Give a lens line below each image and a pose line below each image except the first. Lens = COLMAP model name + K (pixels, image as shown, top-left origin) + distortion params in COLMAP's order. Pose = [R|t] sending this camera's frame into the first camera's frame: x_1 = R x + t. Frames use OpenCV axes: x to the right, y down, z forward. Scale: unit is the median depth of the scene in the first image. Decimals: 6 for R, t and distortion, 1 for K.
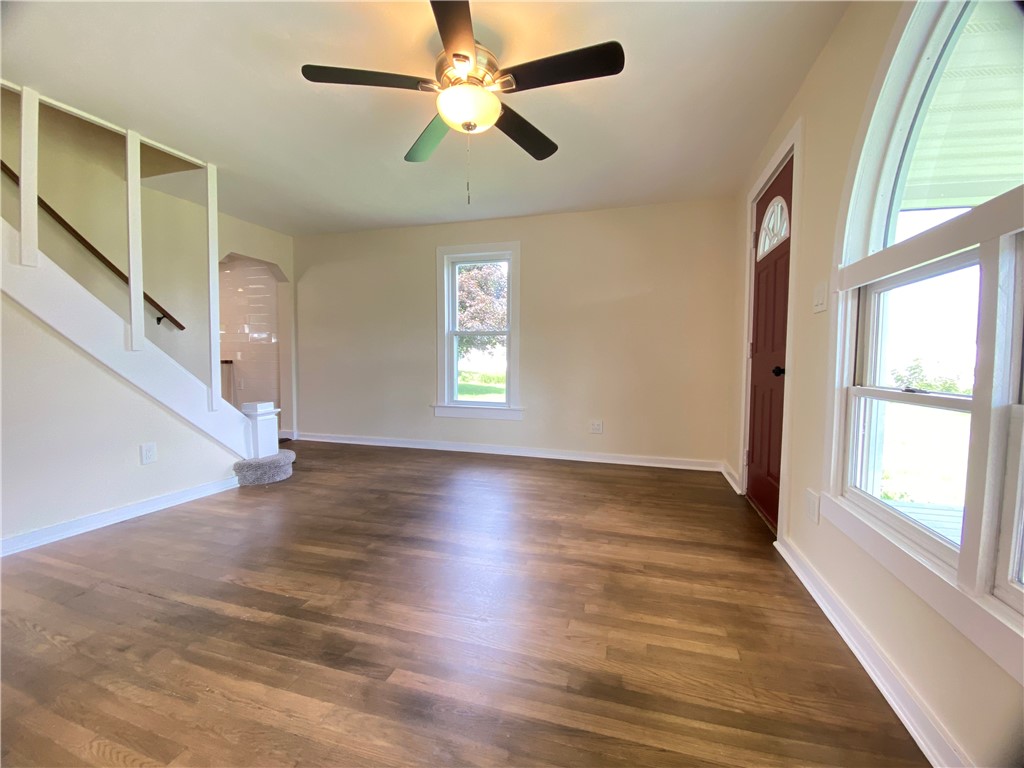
lens RADIAL K [[417.2, 0, 515.5], [0, 417.2, 380.6], [0, 0, 1]] dist [0.000043, -0.002928]
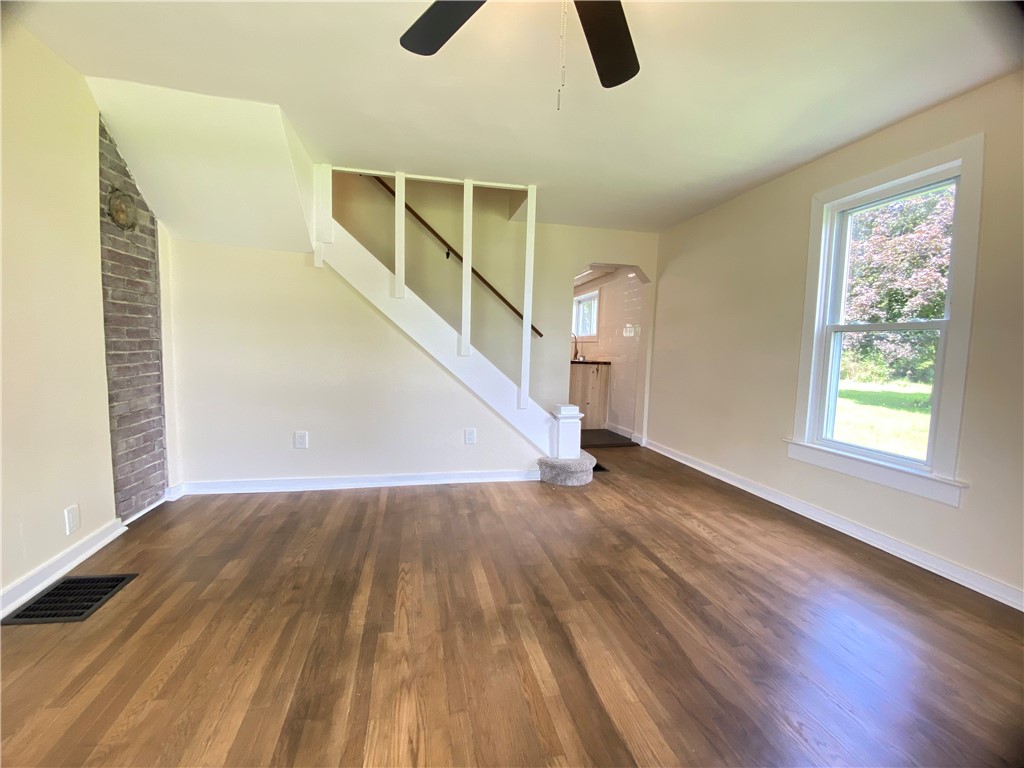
lens RADIAL K [[417.2, 0, 511.4], [0, 417.2, 385.4], [0, 0, 1]] dist [0.000043, -0.002928]
pose [[0.494420, 0.086939, -0.864864, 0.231861], [-0.065806, 0.995874, 0.062489, -0.059112], [0.866729, 0.026017, 0.498101, 0.428482]]
